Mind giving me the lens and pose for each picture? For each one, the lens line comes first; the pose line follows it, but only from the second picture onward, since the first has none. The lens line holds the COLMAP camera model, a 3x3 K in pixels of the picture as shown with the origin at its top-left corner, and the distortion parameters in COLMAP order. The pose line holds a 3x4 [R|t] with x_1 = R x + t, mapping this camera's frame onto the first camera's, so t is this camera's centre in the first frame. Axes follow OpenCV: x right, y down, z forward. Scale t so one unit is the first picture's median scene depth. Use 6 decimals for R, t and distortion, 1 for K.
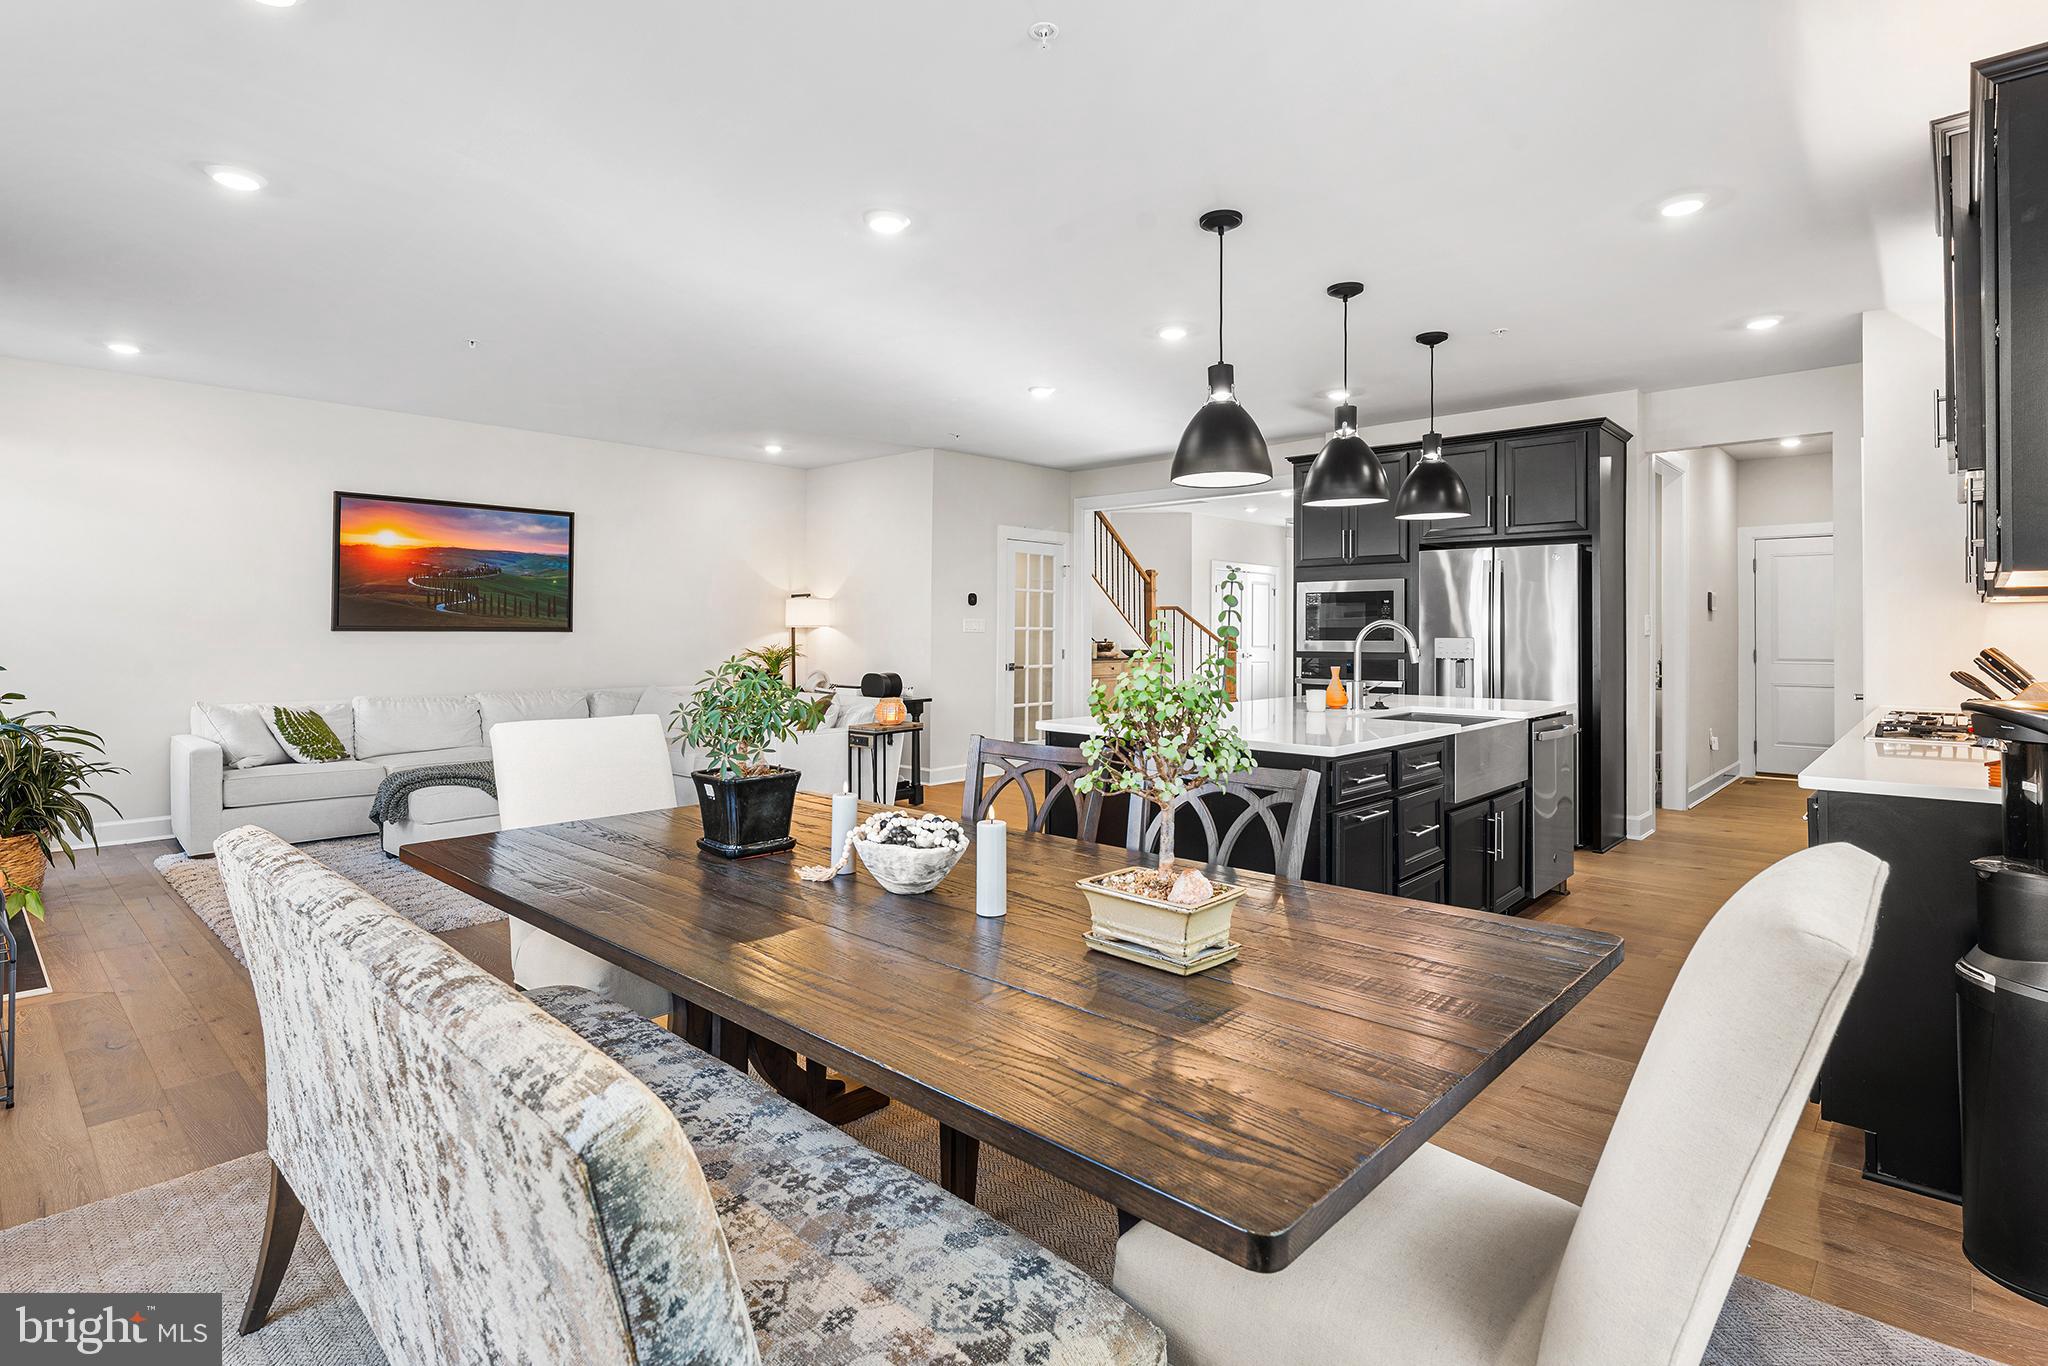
lens RADIAL K [[1005.2, 0, 1044.8], [0, 1005.2, 642.8], [0, 0, 1]] dist [-0.003156, -0.000137]
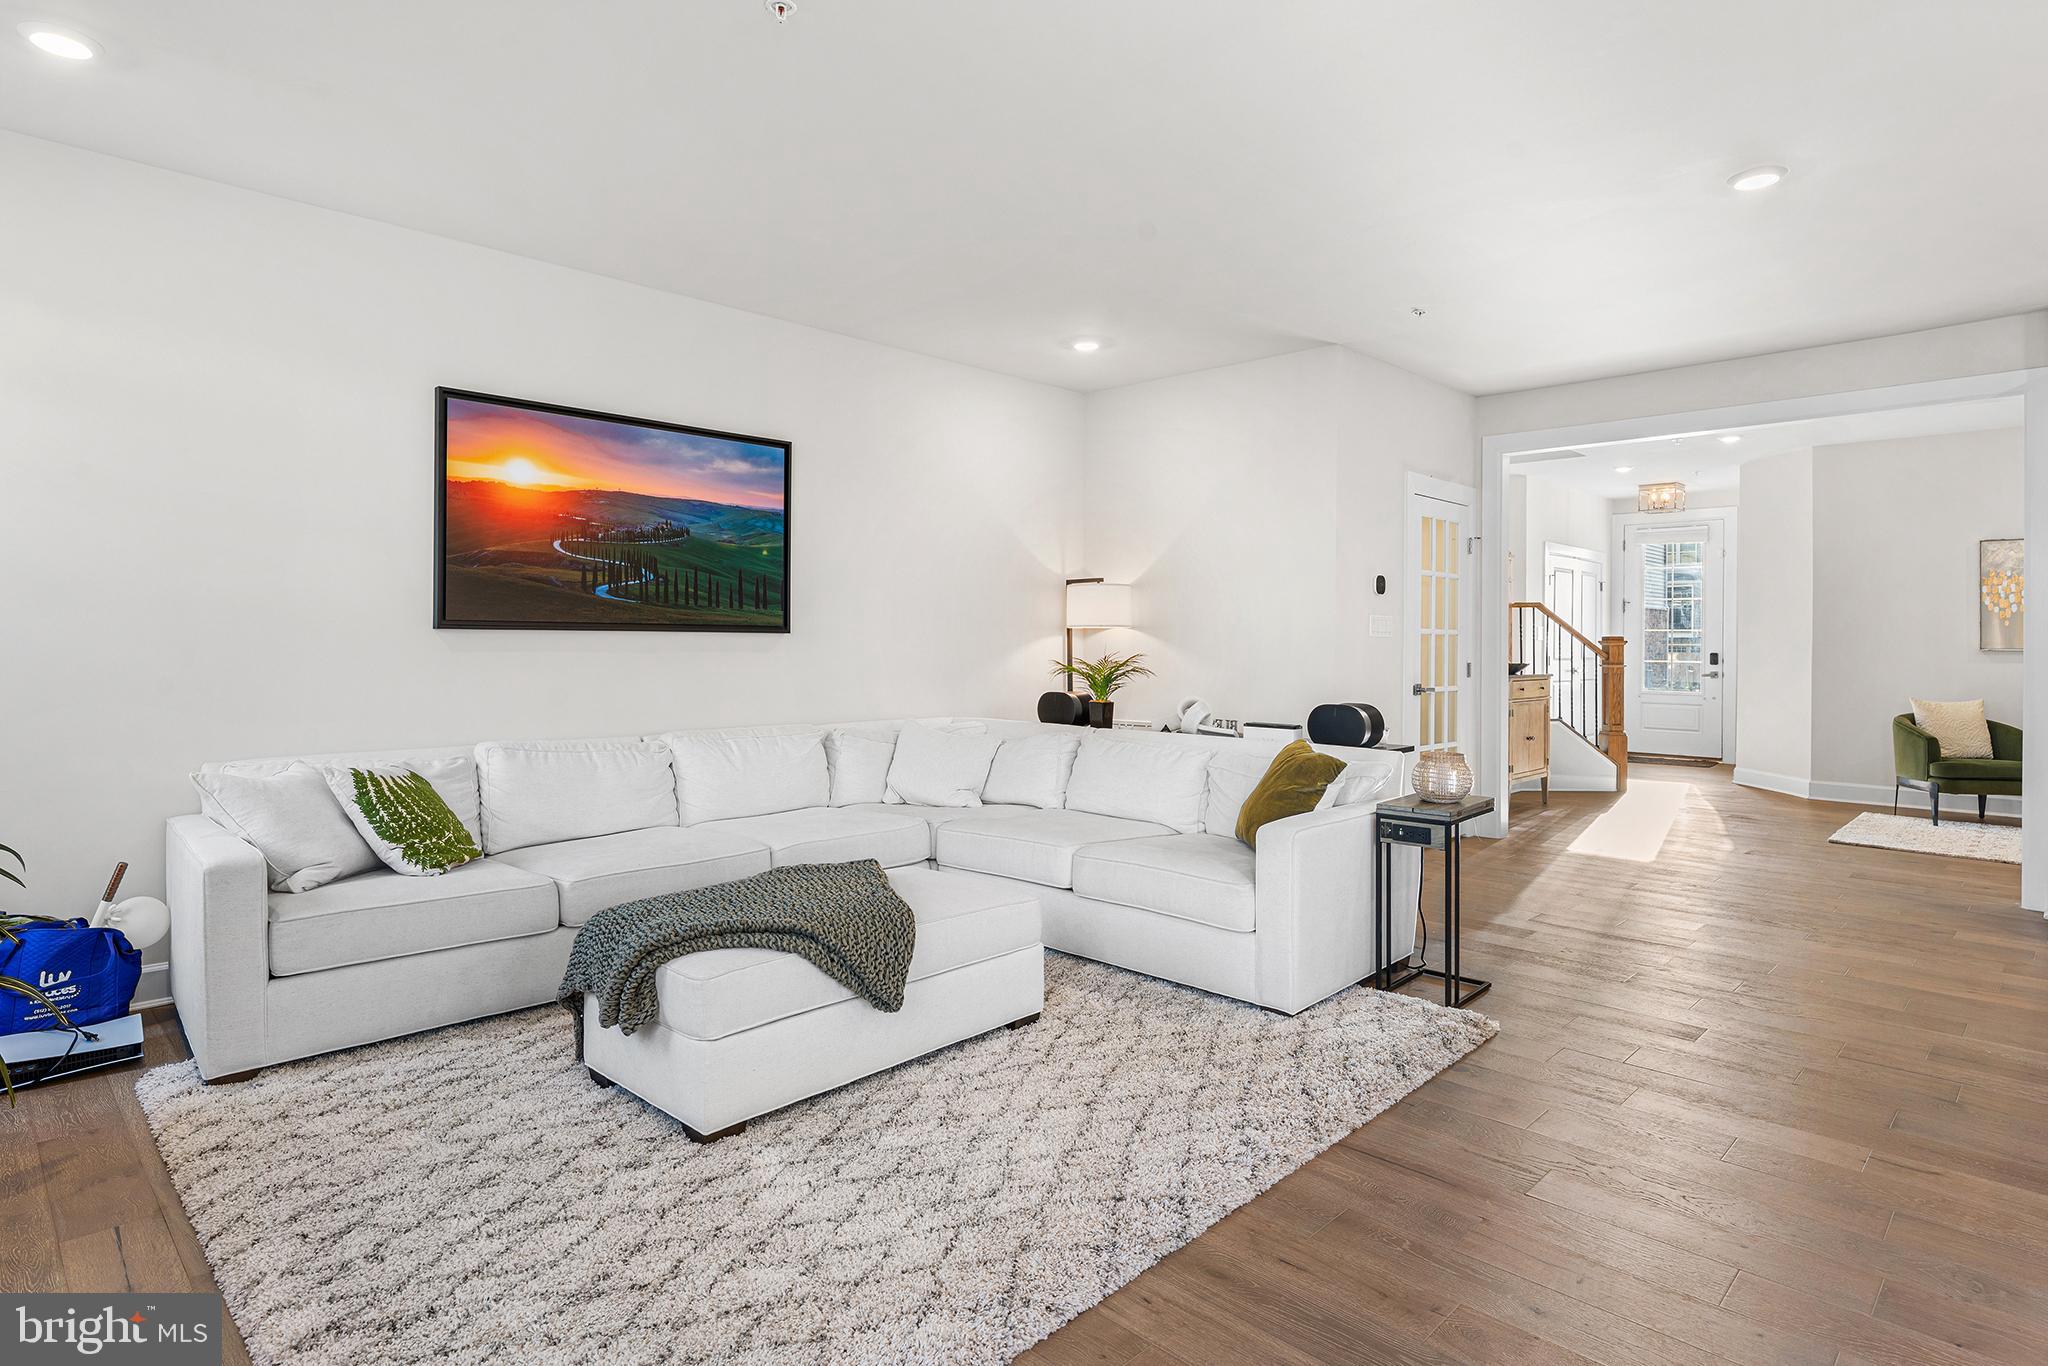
lens RADIAL K [[1042.2, 0, 1022.9], [0, 1042.2, 665.0], [0, 0, 1]] dist [0.000131, -0.000206]
pose [[0.999785, 0.004528, -0.020245, -0.338447], [-0.004223, 0.999877, 0.015100, -0.001500], [0.020311, -0.015011, 0.999681, 0.382877]]
